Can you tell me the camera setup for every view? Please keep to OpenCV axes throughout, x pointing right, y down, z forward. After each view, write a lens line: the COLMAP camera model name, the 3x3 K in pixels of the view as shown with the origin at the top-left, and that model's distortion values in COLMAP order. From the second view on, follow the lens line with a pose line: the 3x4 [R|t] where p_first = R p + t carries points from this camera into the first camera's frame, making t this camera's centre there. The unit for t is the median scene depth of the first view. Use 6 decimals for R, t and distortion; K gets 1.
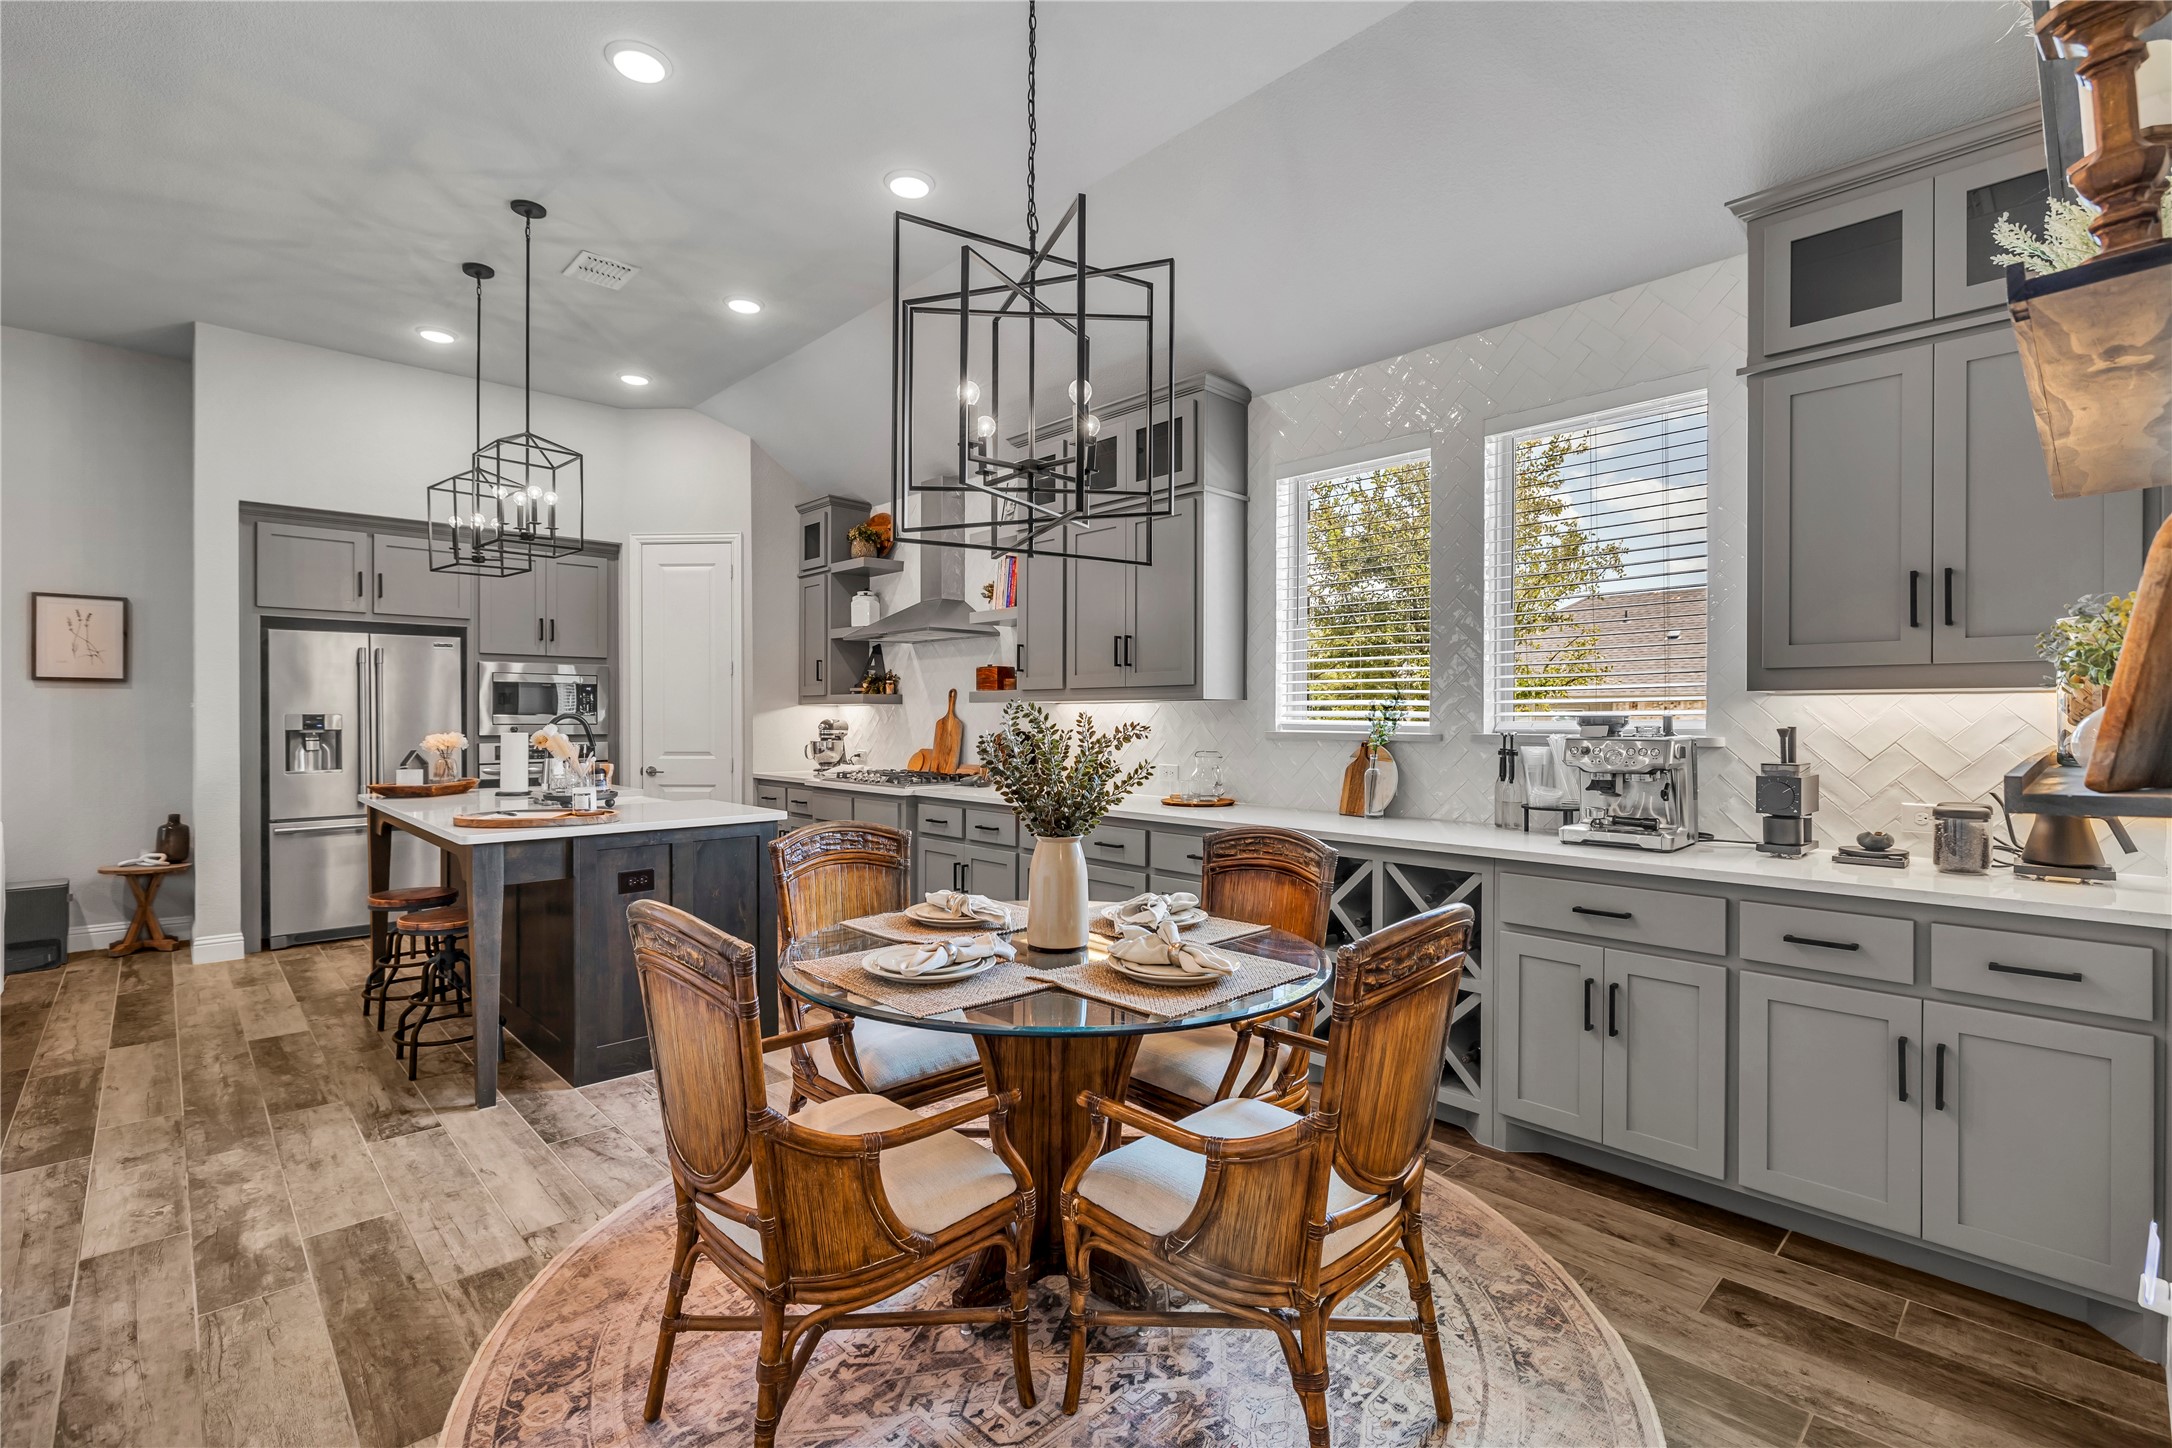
lens RADIAL K [[972.4, 0, 1072.5], [0, 972.4, 720.5], [0, 0, 1]] dist [0.001299, 0.000084]
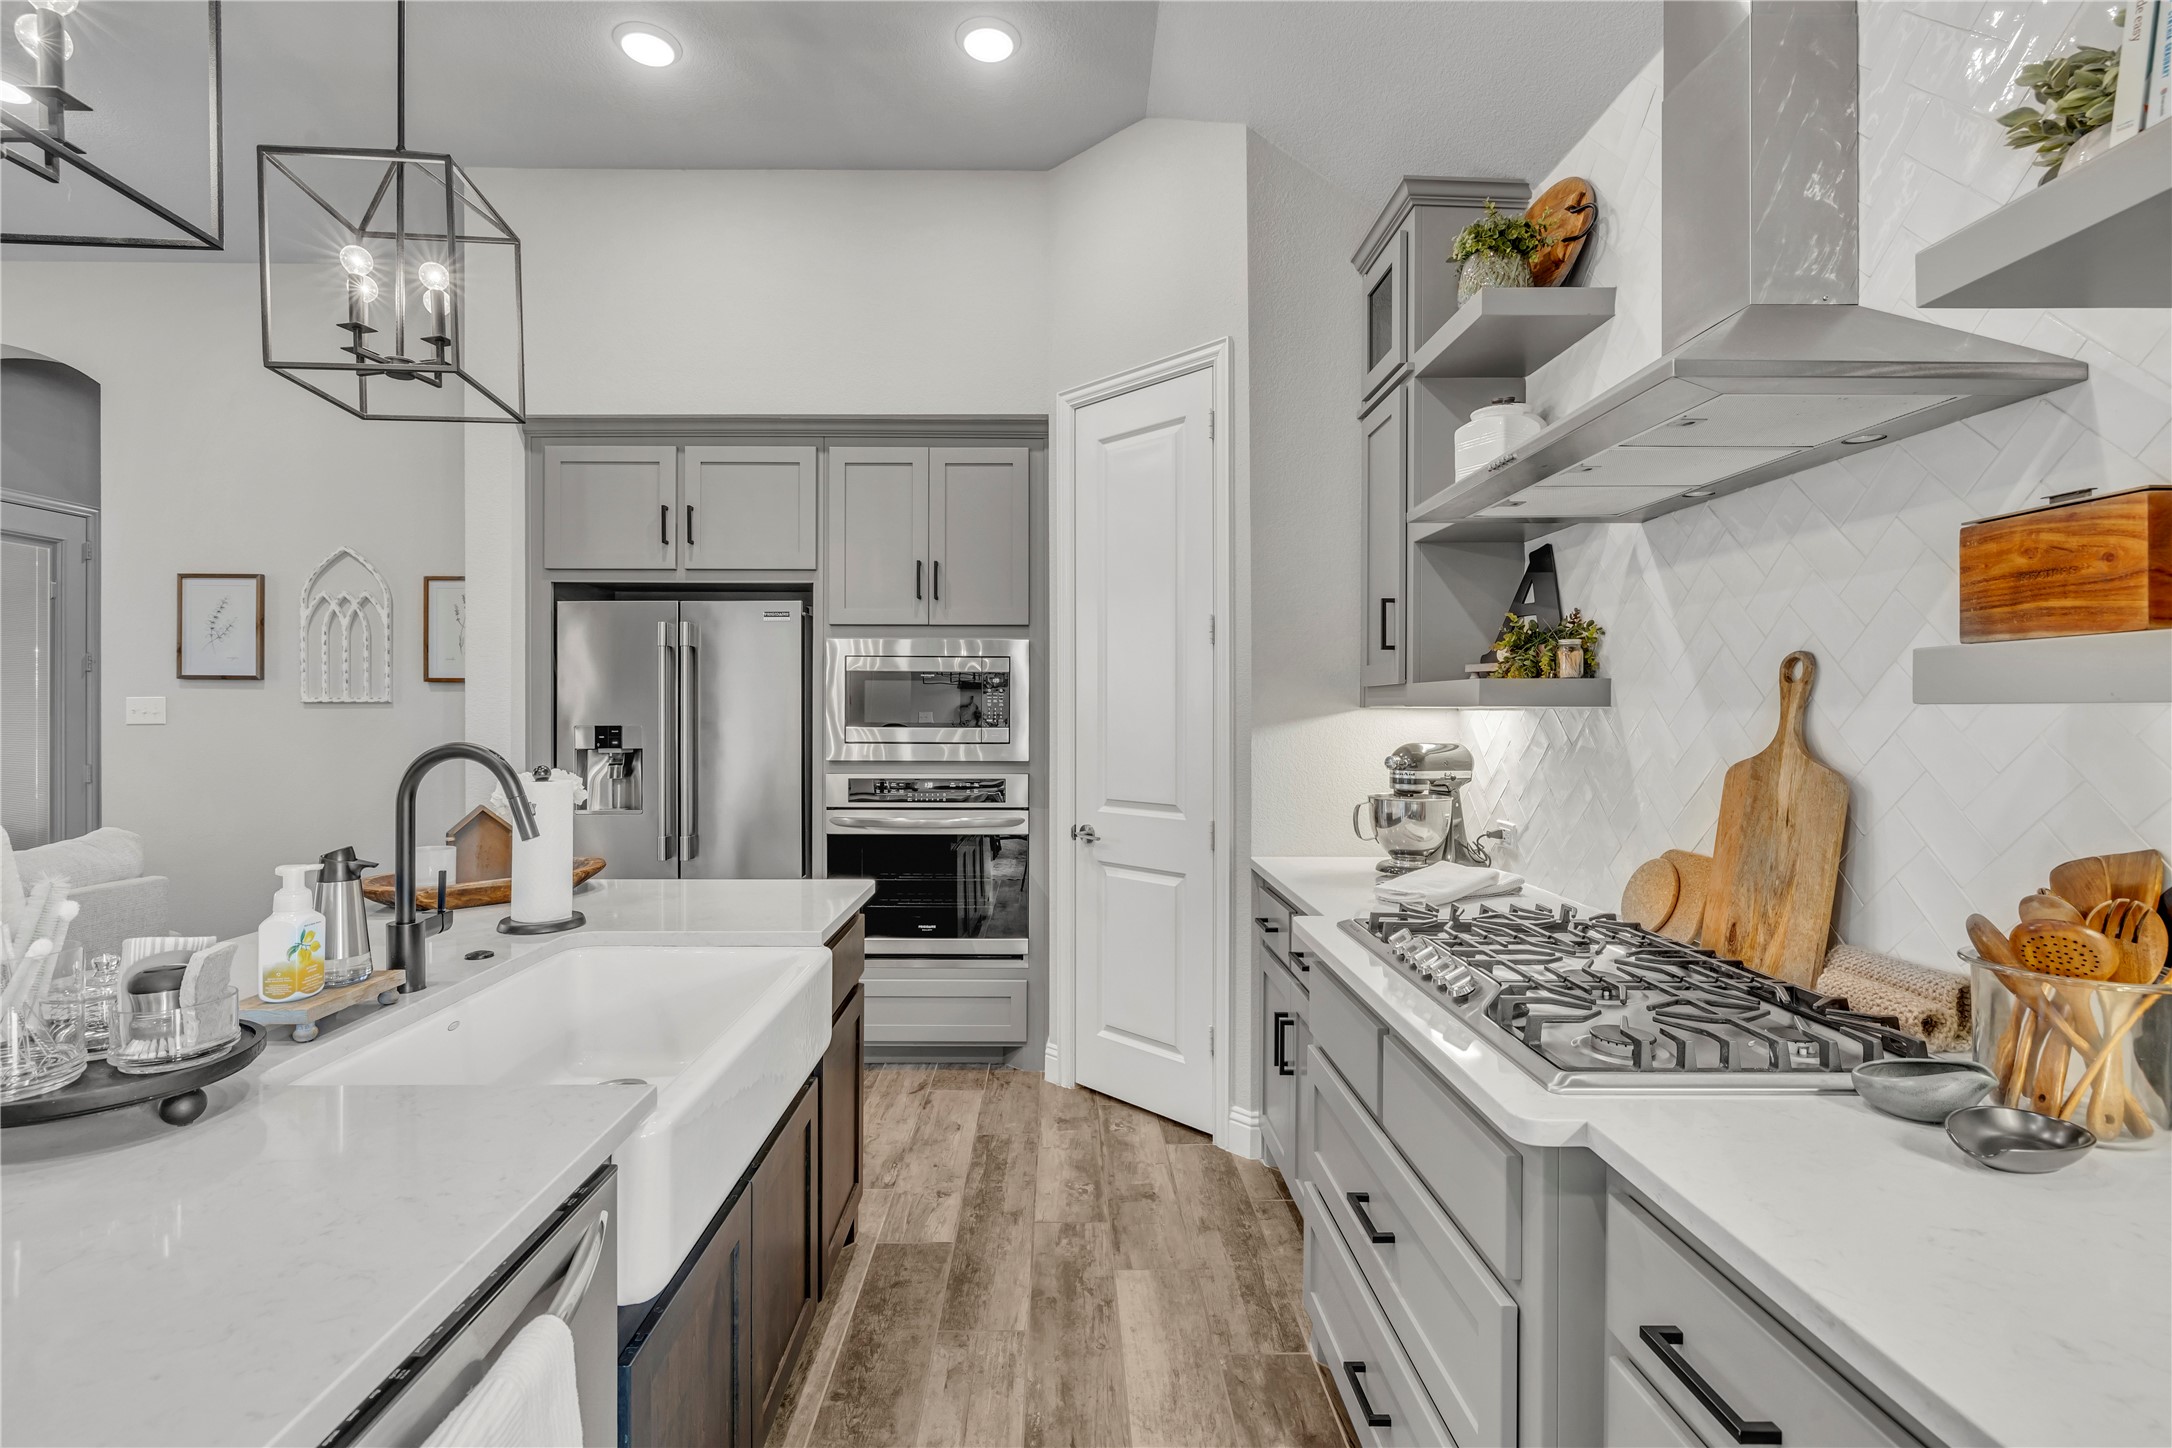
lens RADIAL K [[980.6, 0, 1064.6], [0, 980.6, 712.1], [0, 0, 1]] dist [-0.001956, 0.000107]
pose [[0.732010, 0.001504, -0.681292, -0.092534], [-0.003444, 0.999993, -0.001492, -0.015549], [0.681285, 0.003438, 0.732010, 0.704534]]
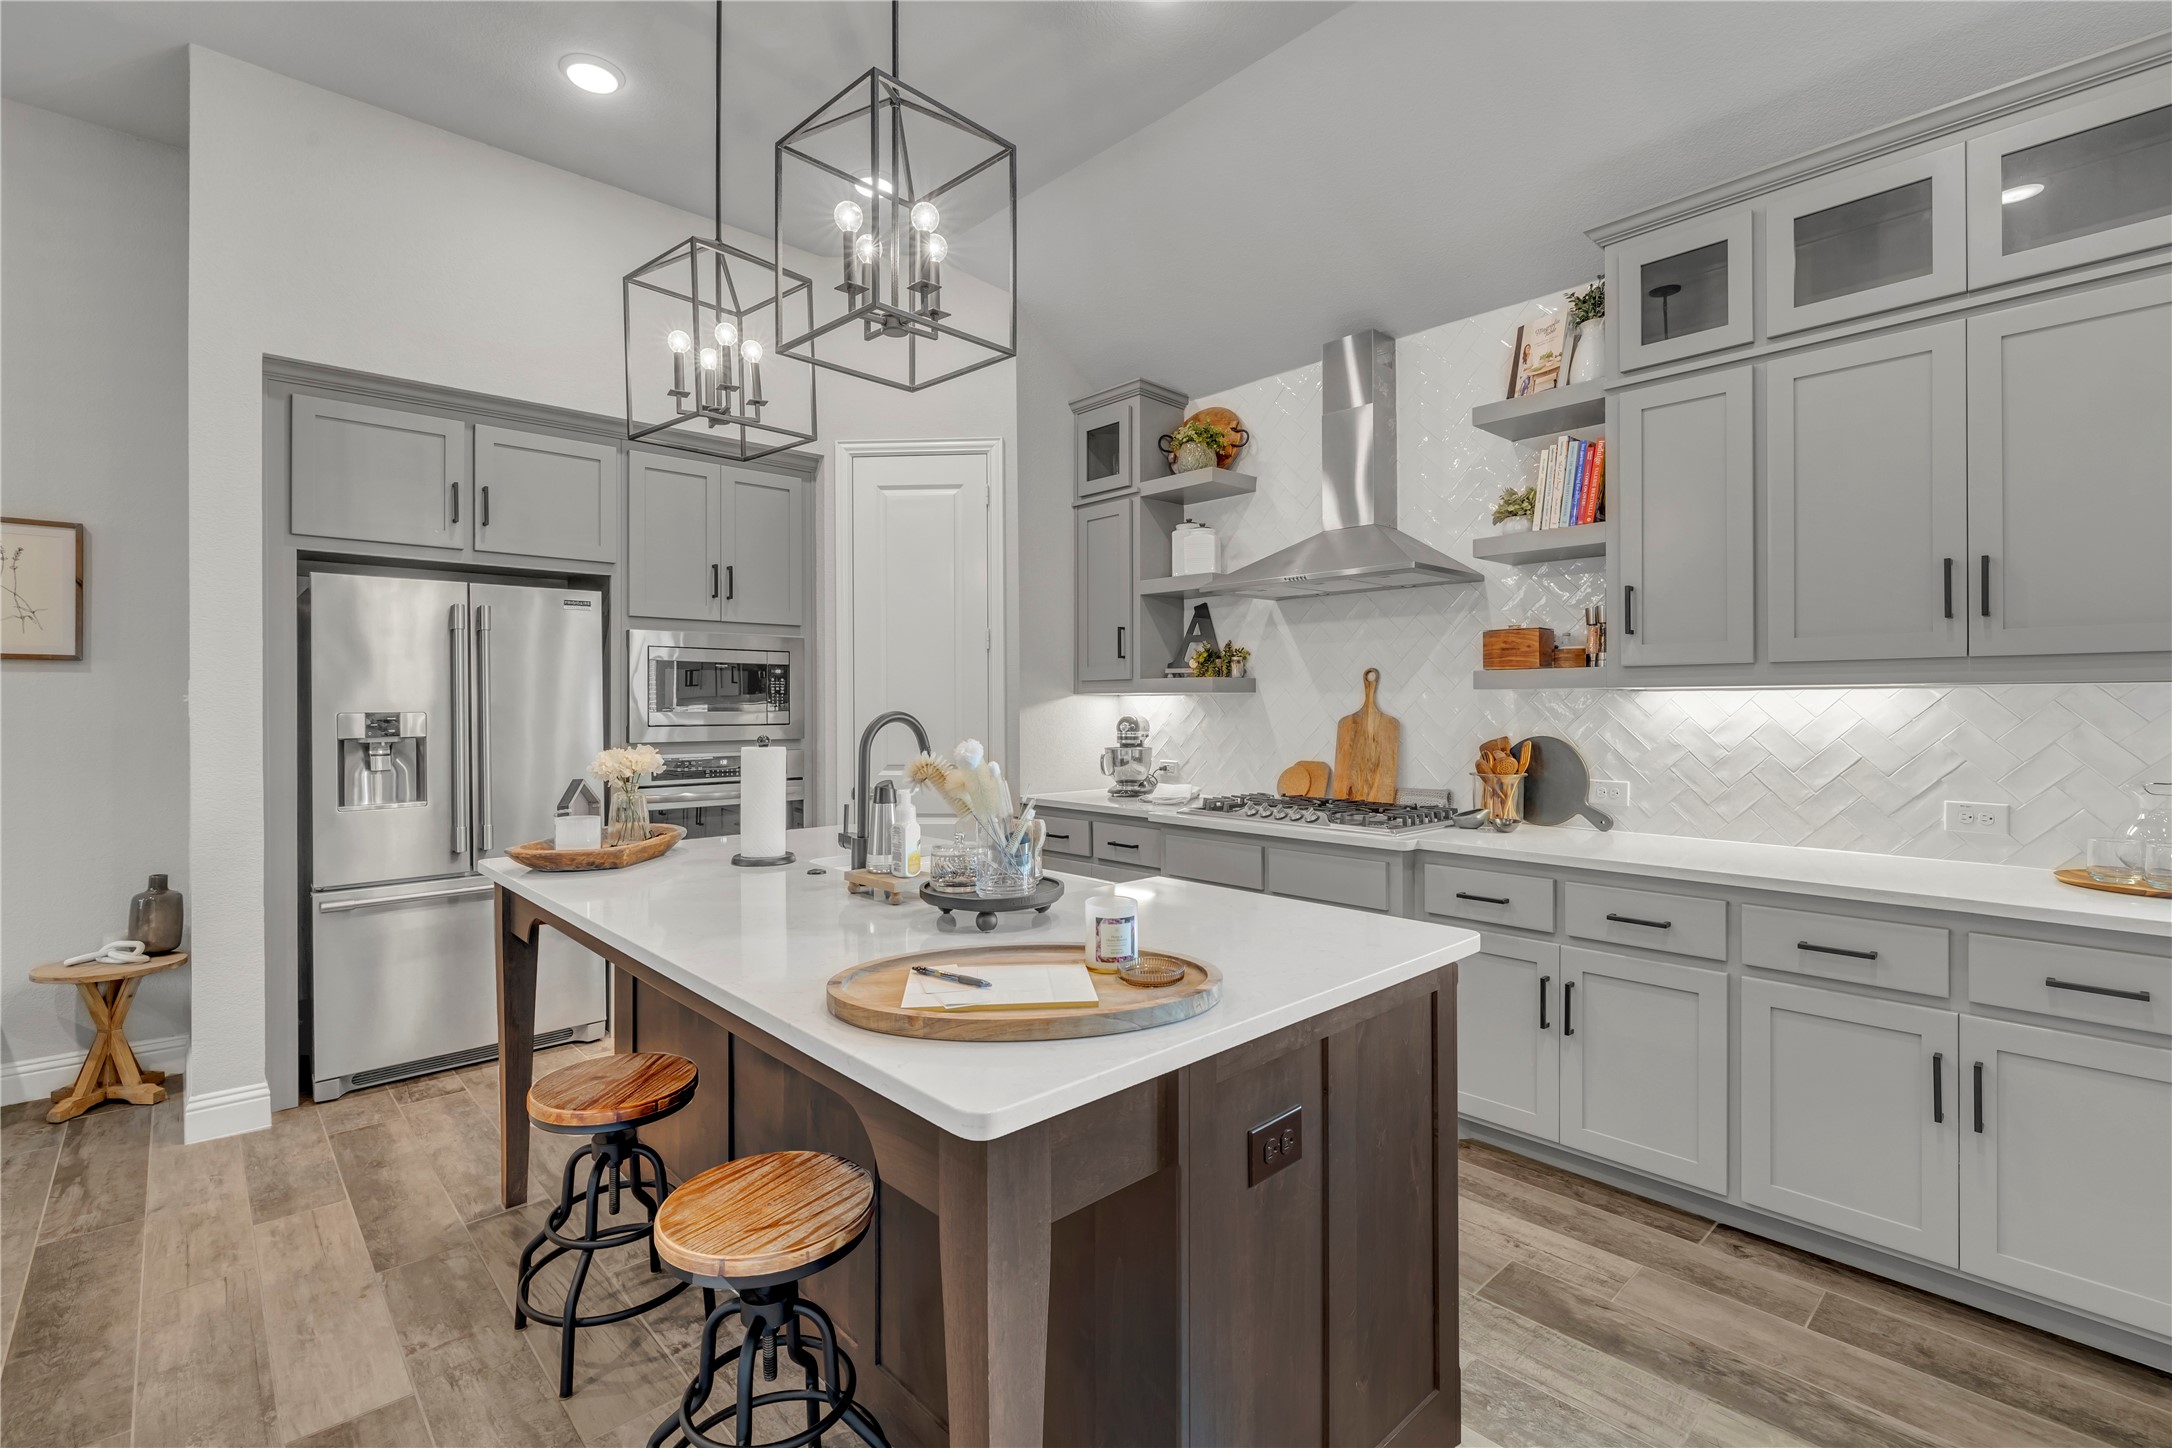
lens RADIAL K [[975.9, 0, 1081.1], [0, 975.9, 703.7], [0, 0, 1]] dist [-0.001012, 0.000506]
pose [[0.999942, -0.003217, -0.010237, -0.326466], [0.003177, 0.999987, -0.003936, -0.007994], [0.010249, 0.003903, 0.999940, 0.381677]]
